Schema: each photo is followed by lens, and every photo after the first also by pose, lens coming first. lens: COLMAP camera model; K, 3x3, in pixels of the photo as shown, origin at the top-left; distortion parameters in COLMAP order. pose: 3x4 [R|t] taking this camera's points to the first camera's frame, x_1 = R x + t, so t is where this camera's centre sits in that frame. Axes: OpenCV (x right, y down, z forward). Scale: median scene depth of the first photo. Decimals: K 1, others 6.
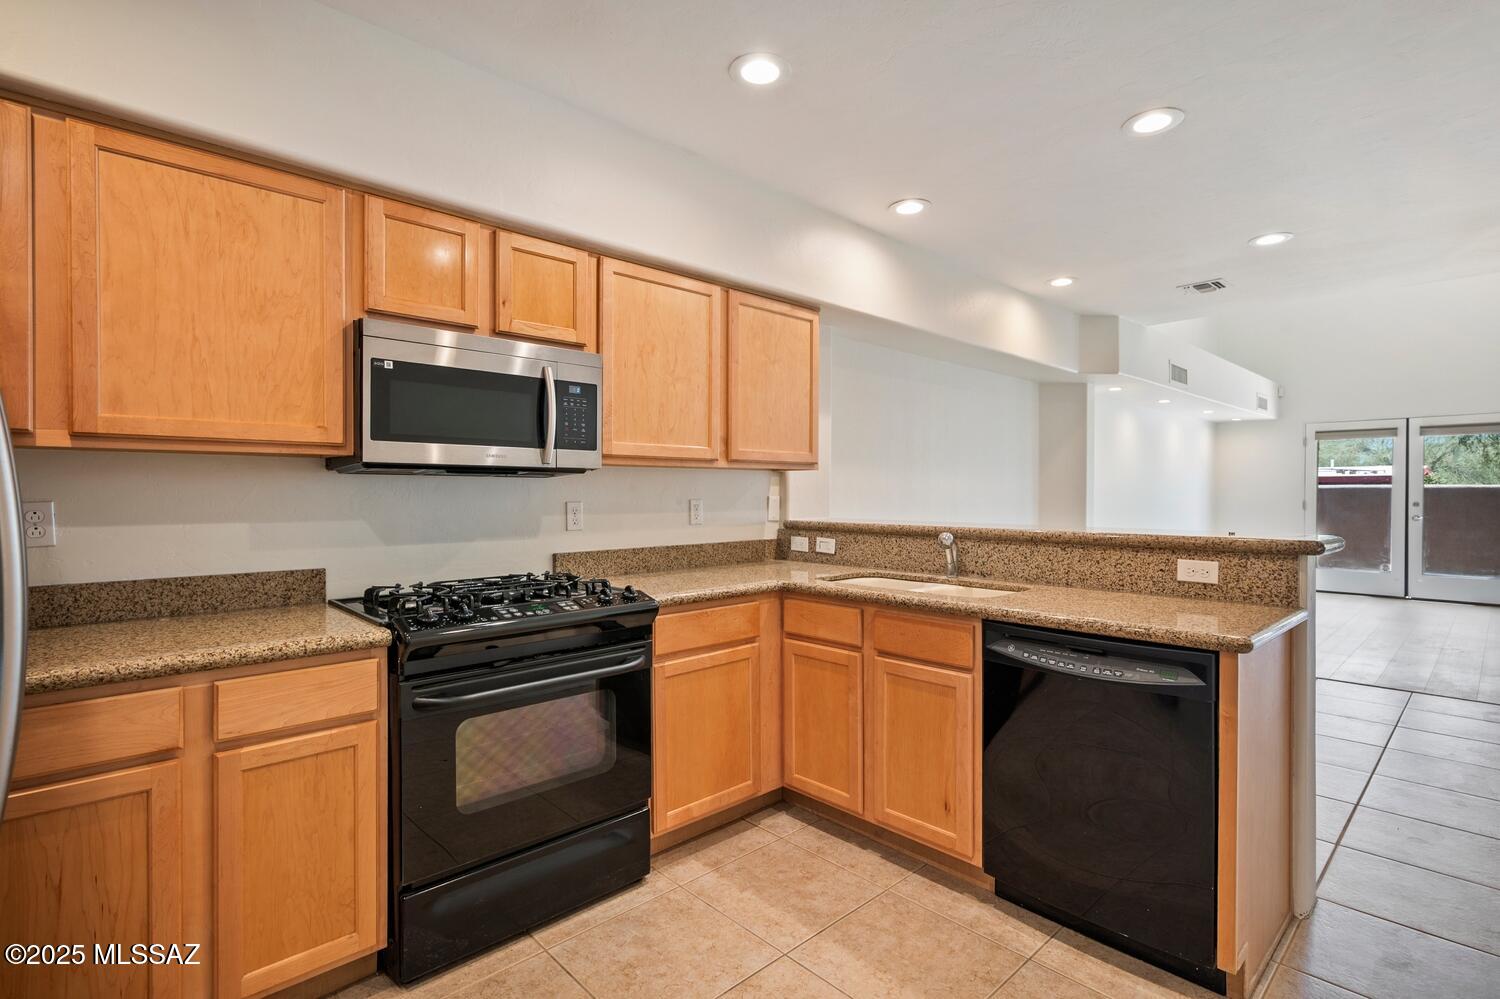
lens RADIAL K [[725.6, 0, 748.3], [0, 725.6, 499.9], [0, 0, 1]] dist [-0.003114, 0.002919]
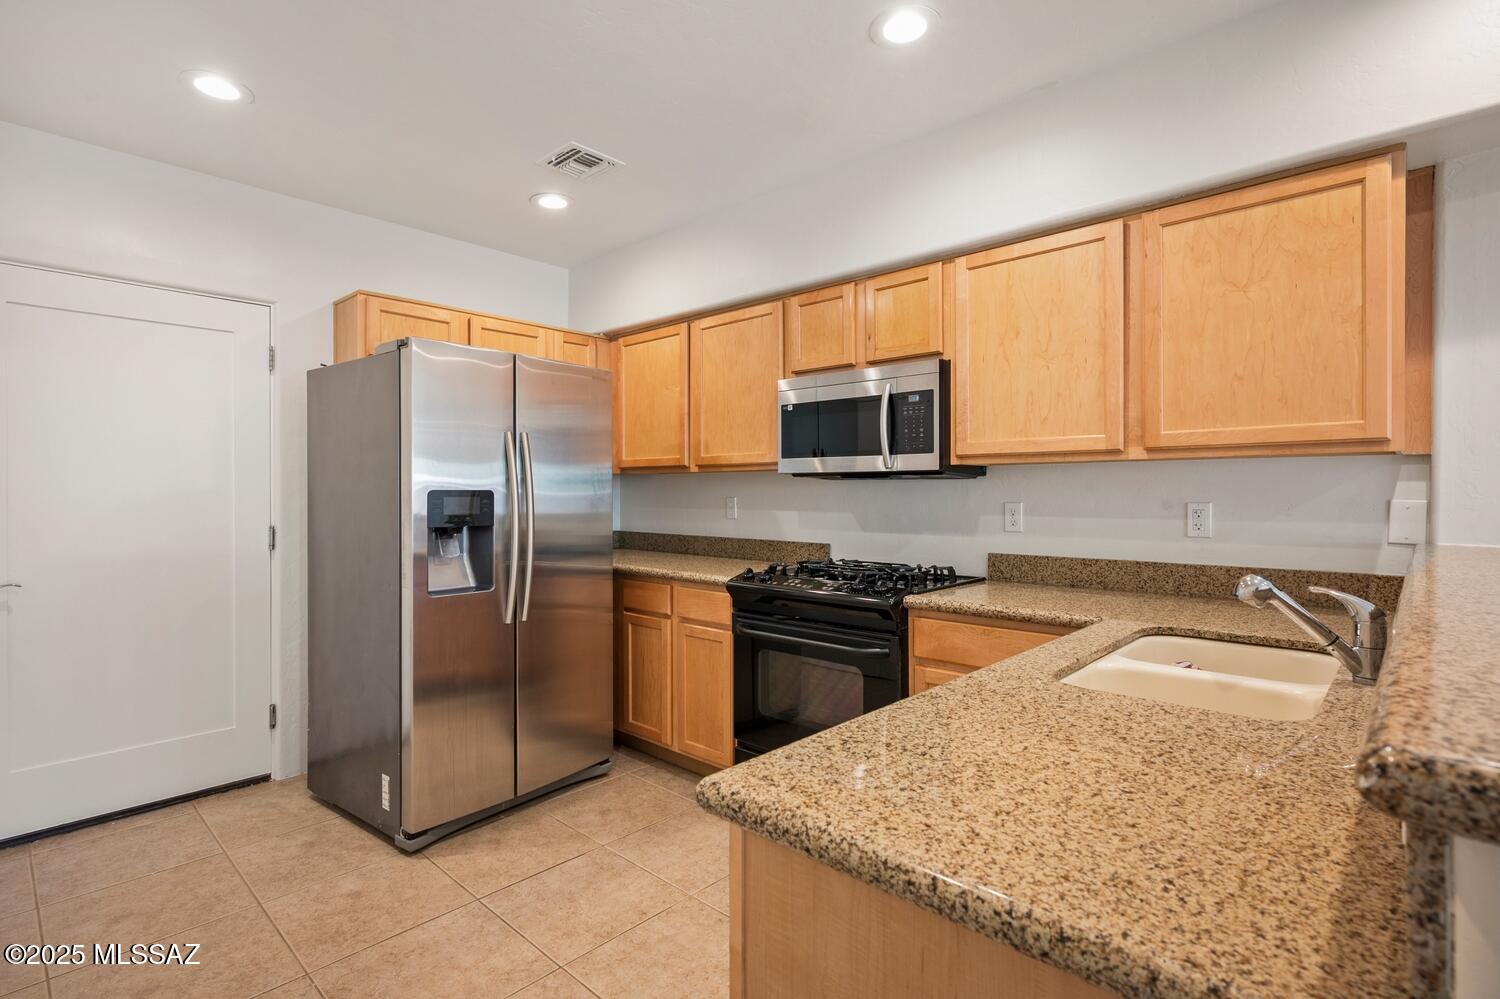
lens RADIAL K [[725.6, 0, 751.9], [0, 725.6, 503.4], [0, 0, 1]] dist [-0.003114, 0.002919]
pose [[0.065290, 0.011870, -0.997796, 0.759569], [-0.012506, 0.999860, 0.011076, -0.003233], [0.997788, 0.011756, 0.065429, 0.628825]]
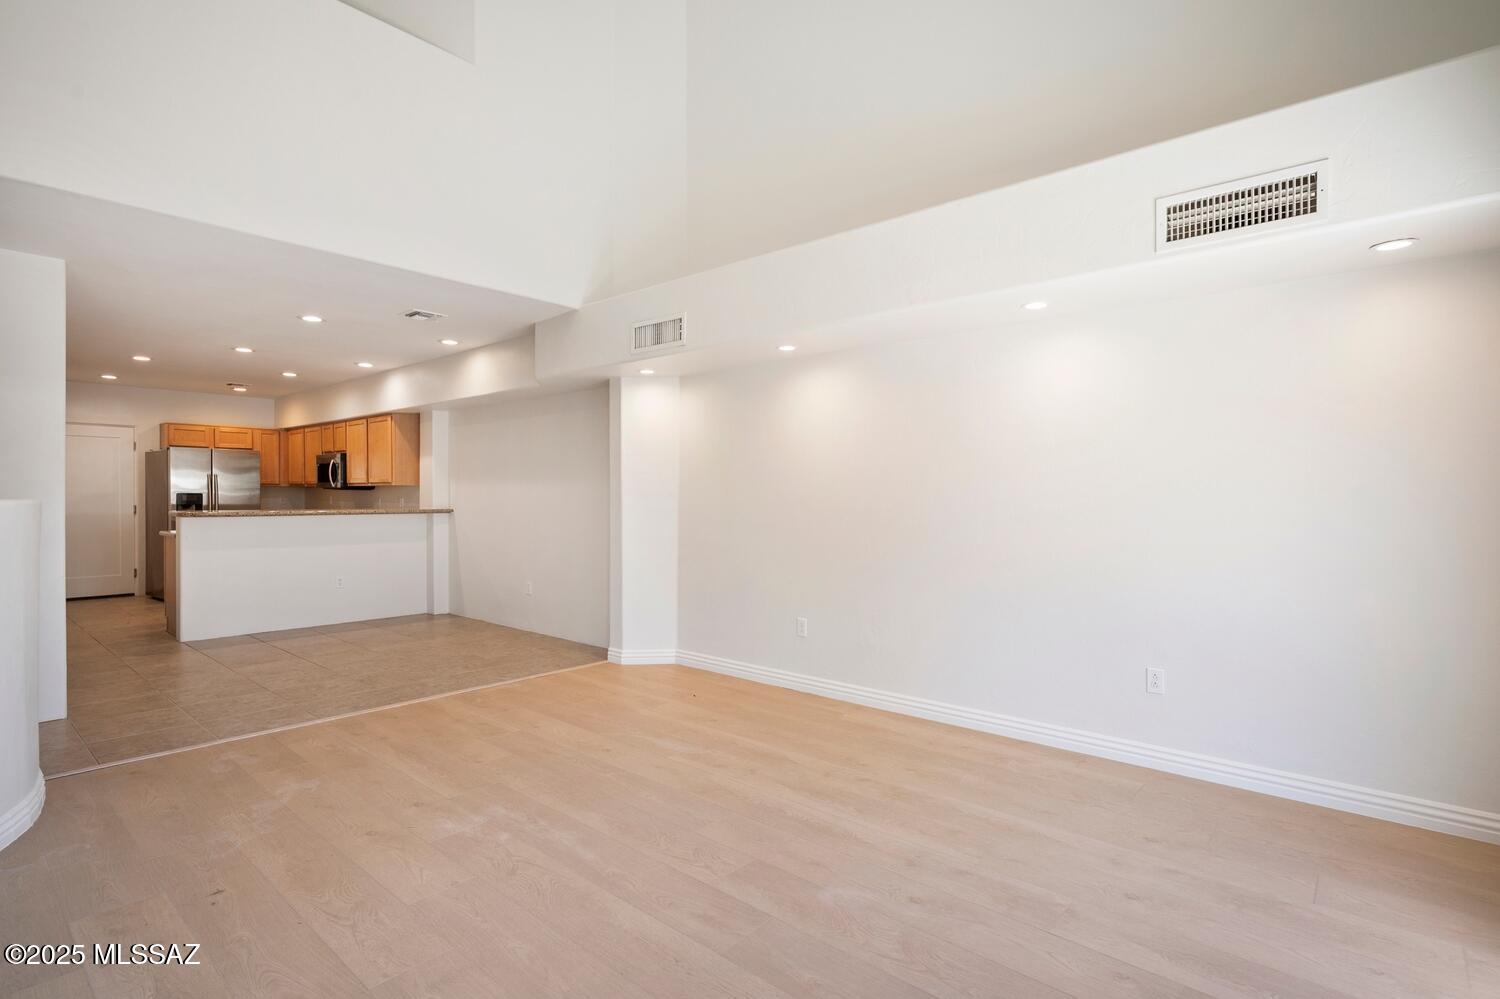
lens RADIAL K [[725.6, 0, 753.6], [0, 725.6, 504.6], [0, 0, 1]] dist [-0.003114, 0.002919]
pose [[0.090657, 0.014046, -0.995783, 3.101771], [-0.016603, 0.999783, 0.012591, -0.035564], [0.995744, 0.015392, 0.090870, 2.451960]]
